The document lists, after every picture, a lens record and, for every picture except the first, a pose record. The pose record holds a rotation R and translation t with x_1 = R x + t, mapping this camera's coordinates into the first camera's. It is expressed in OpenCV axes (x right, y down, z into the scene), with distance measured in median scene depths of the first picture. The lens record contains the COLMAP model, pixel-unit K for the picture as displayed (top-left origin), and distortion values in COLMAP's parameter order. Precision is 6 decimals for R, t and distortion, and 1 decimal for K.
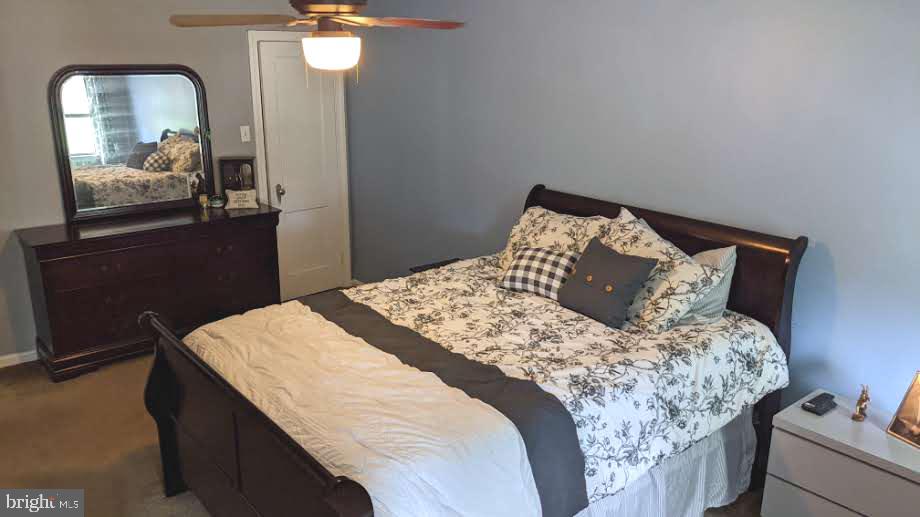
lens RADIAL K [[733.7, 0, 460.0], [0, 733.7, 258.5], [0, 0, 1]] dist [-0.001465, -0.005082]
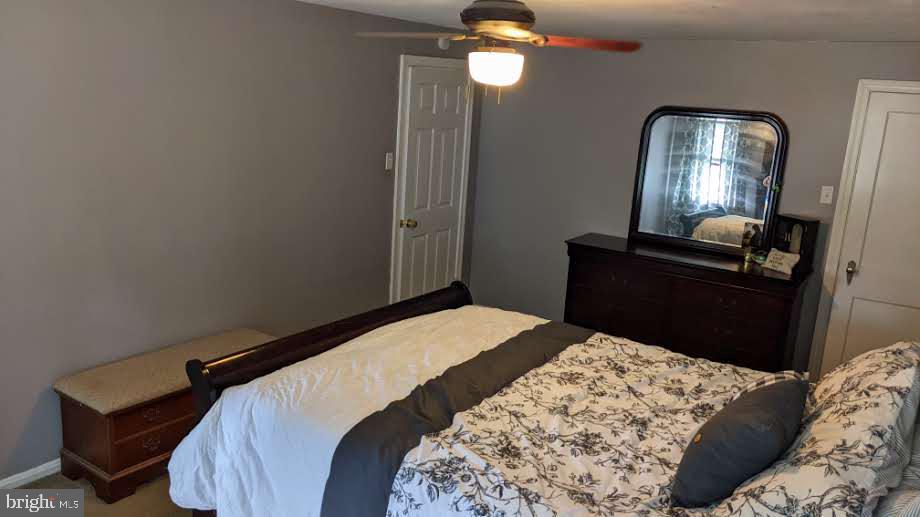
lens RADIAL K [[733.7, 0, 460.0], [0, 733.7, 258.5], [0, 0, 1]] dist [-0.001465, -0.005082]
pose [[0.277240, 0.222633, -0.934651, 0.703848], [-0.319370, 0.938823, 0.128894, -0.120551], [0.906168, 0.262765, 0.331382, 0.563978]]
